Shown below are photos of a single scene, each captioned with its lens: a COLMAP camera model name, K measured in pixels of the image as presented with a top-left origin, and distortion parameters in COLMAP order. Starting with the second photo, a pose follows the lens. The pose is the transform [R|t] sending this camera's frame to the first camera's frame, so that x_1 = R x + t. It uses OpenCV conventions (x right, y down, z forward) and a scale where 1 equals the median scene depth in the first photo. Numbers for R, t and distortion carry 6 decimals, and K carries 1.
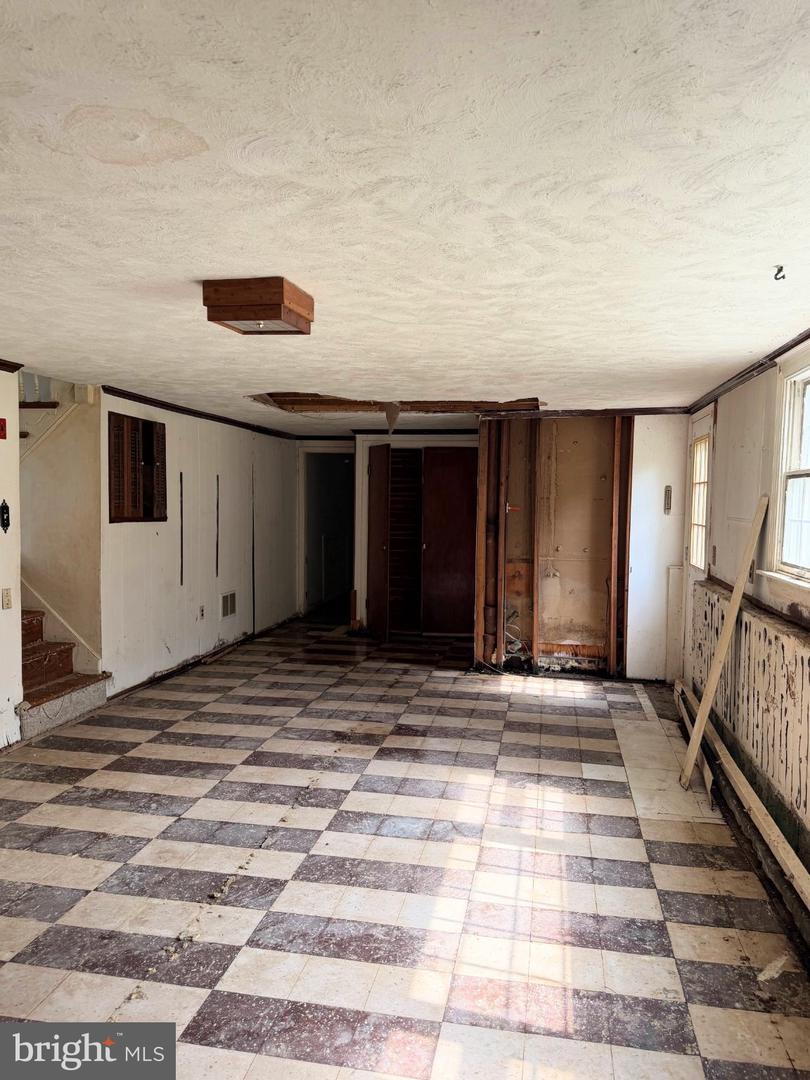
lens RADIAL K [[774.9, 0, 405.7], [0, 774.9, 539.2], [0, 0, 1]] dist [-0.002170, -0.006460]
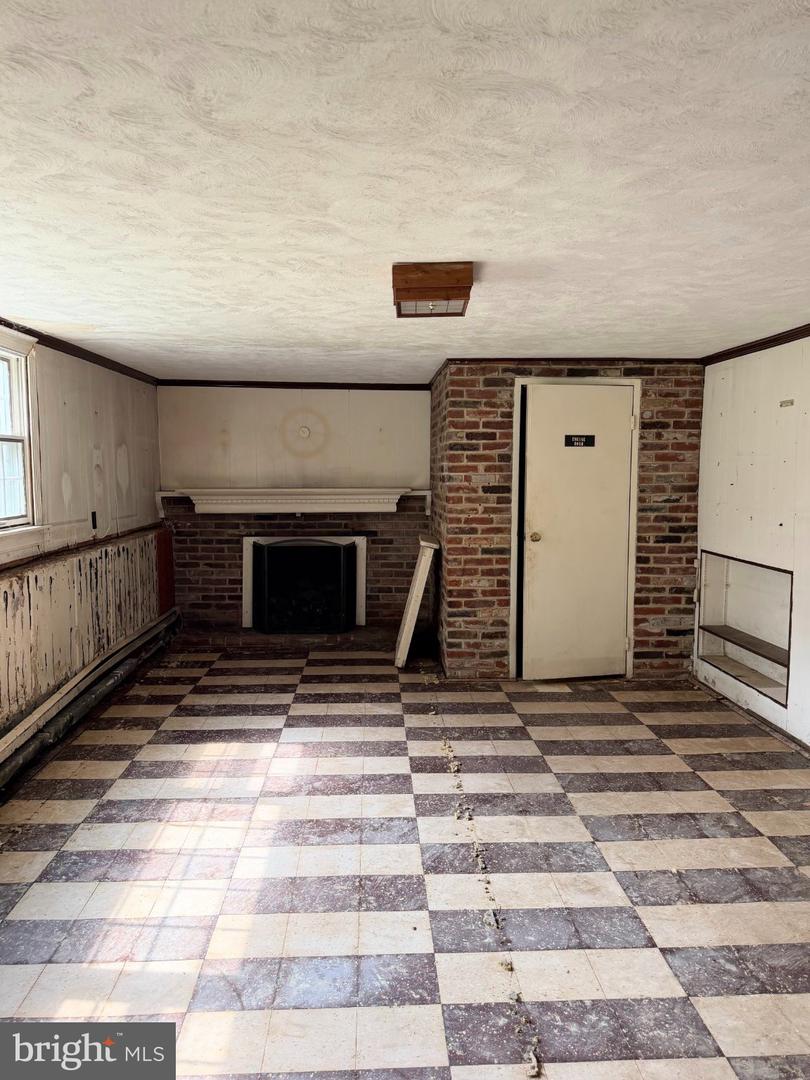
lens RADIAL K [[774.9, 0, 403.2], [0, 774.9, 540.2], [0, 0, 1]] dist [-0.002170, -0.006460]
pose [[-0.973346, 0.003828, -0.229310, 0.086854], [-0.029512, 0.989458, 0.141783, -0.091777], [0.227435, 0.144771, -0.962972, 1.812529]]
